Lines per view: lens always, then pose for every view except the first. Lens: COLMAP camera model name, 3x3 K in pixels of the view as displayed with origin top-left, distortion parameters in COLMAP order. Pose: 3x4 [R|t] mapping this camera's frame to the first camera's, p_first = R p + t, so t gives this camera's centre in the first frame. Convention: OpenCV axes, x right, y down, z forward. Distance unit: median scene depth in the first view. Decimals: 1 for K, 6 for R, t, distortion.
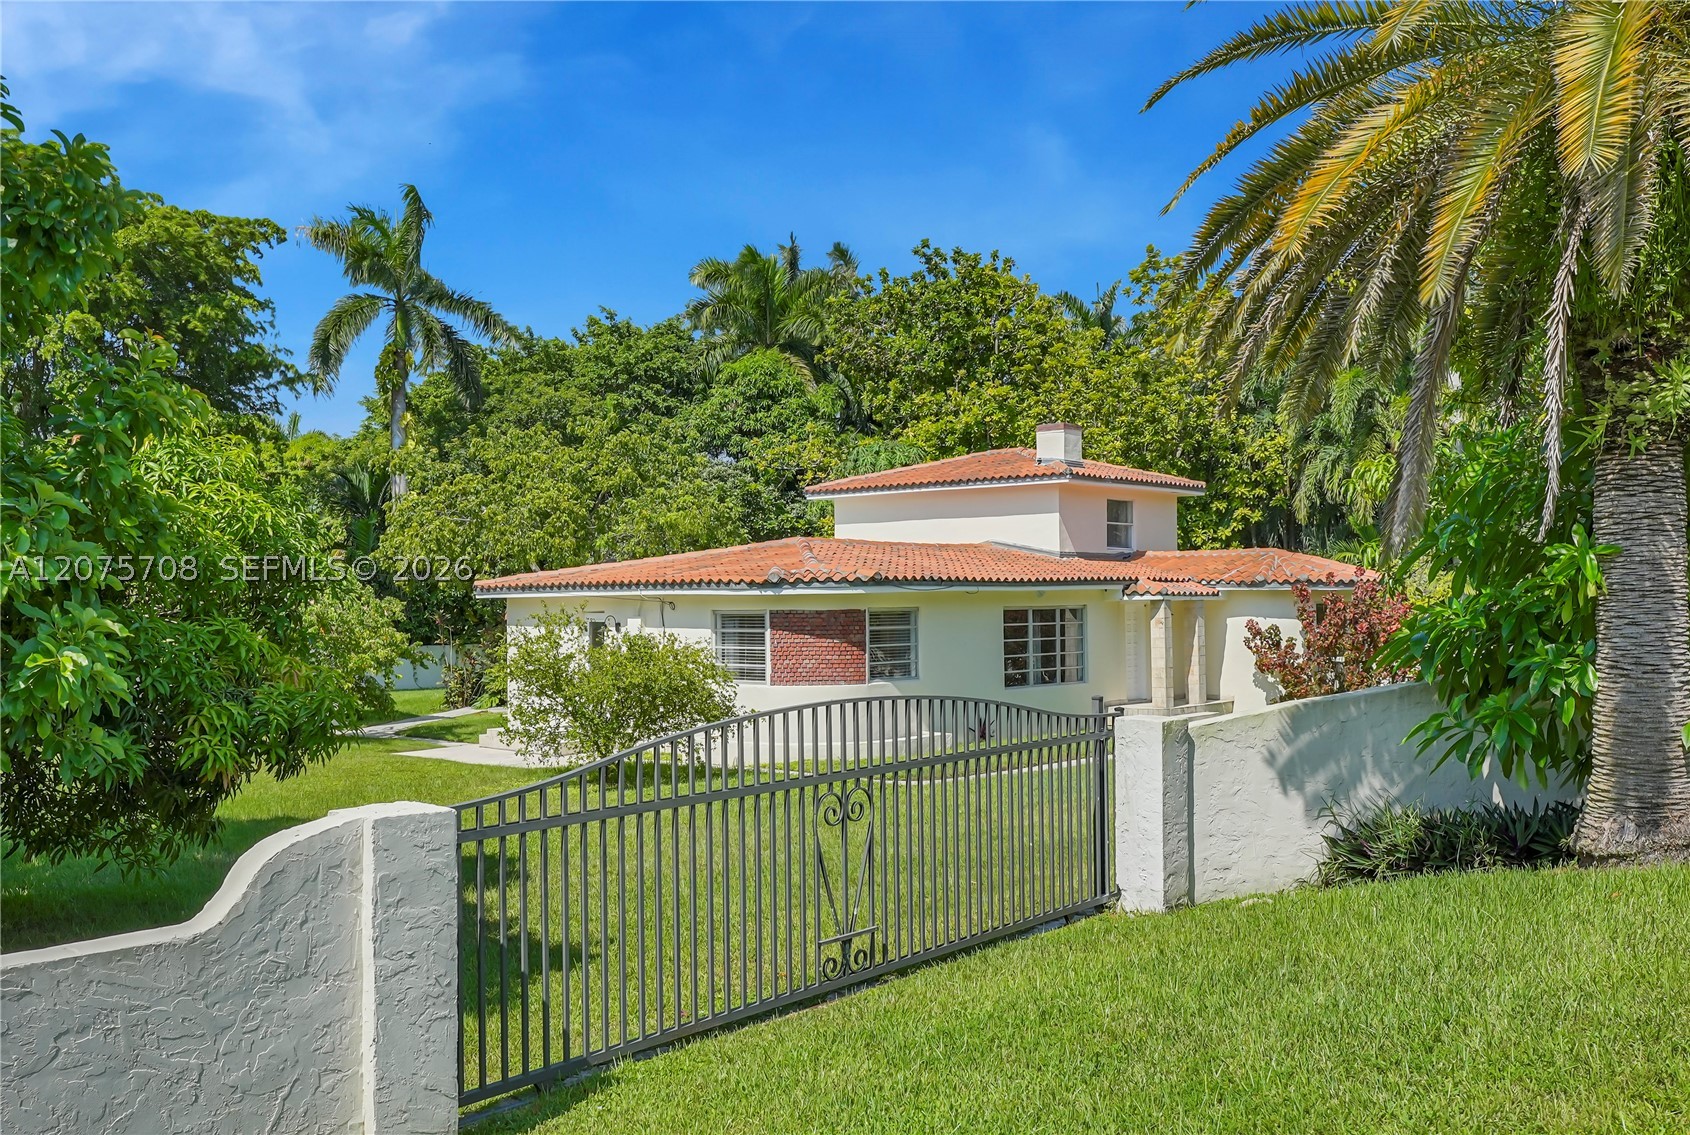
lens RADIAL K [[1441.7, 0, 846.8], [0, 1441.7, 569.2], [0, 0, 1]] dist [-0.003595, -0.002861]
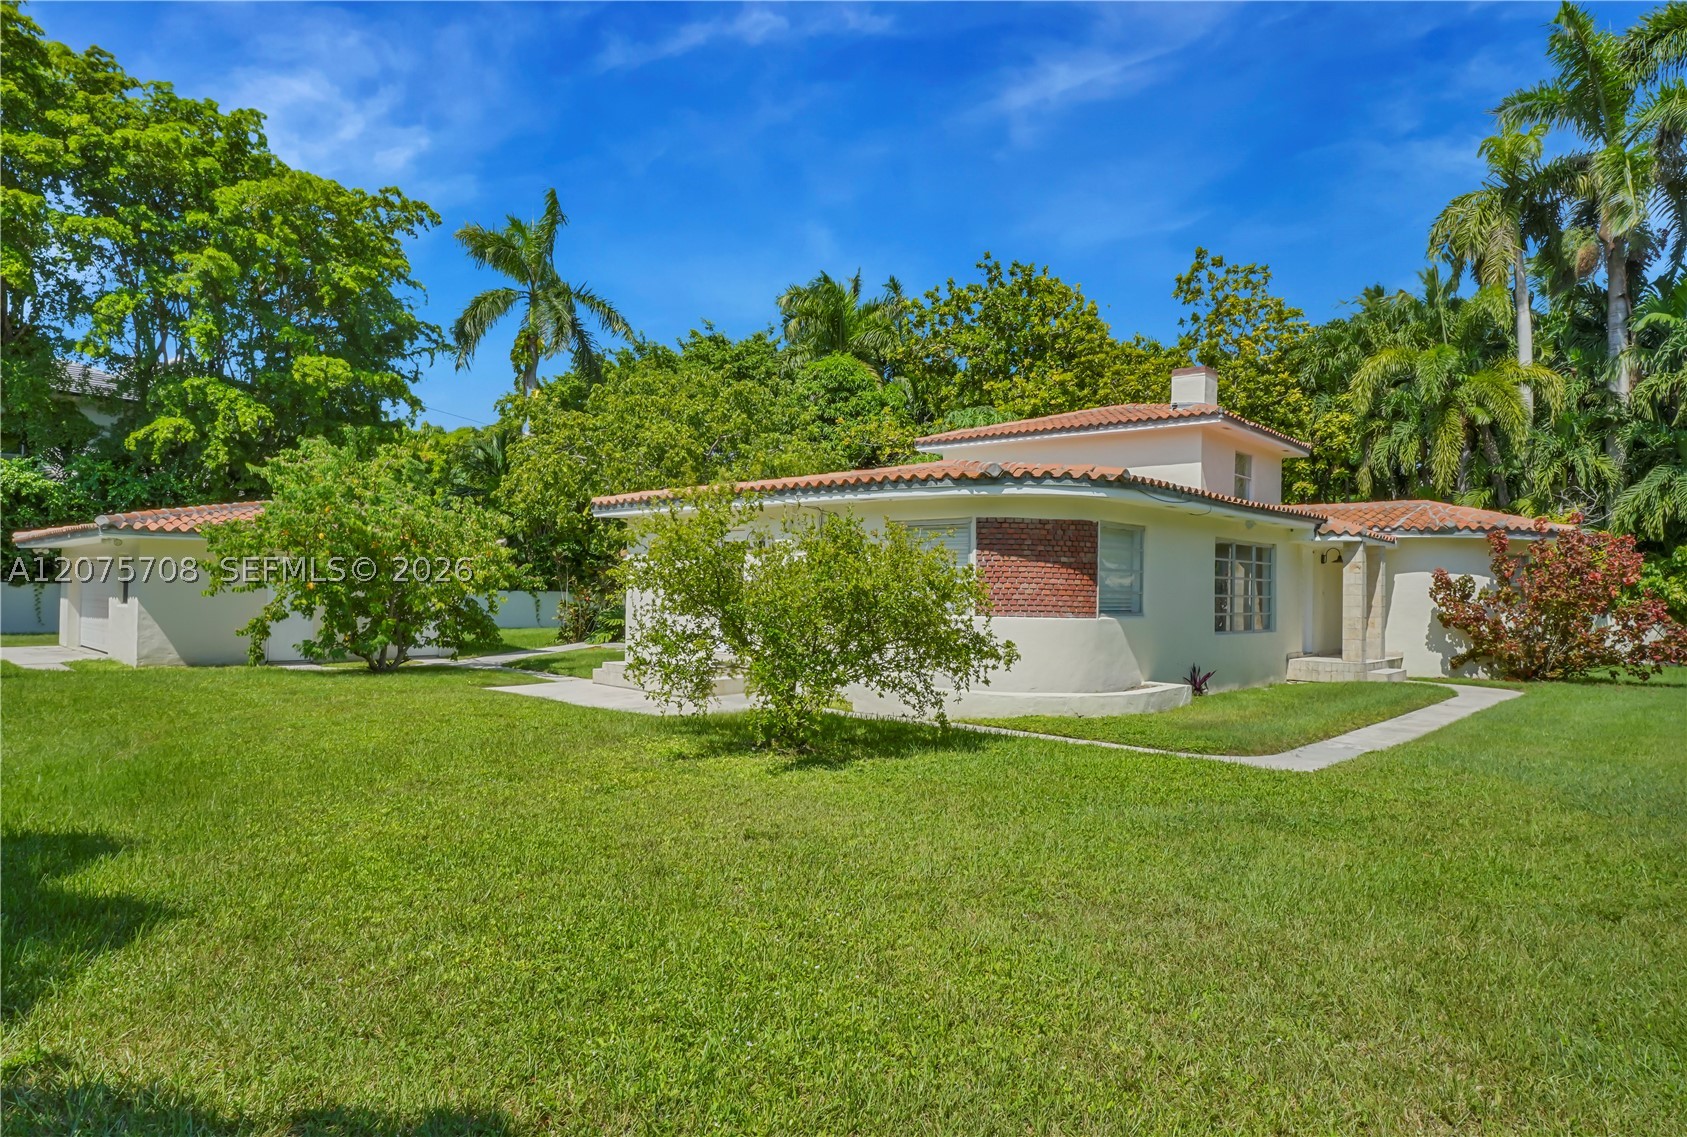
lens RADIAL K [[968.1, 0, 841.0], [0, 968.1, 573.7], [0, 0, 1]] dist [0.000307, -0.000896]
pose [[0.999541, 0.030250, 0.001423, -0.080680], [-0.030258, 0.999522, 0.006353, 0.036644], [-0.001230, -0.006393, 0.999979, 0.311182]]
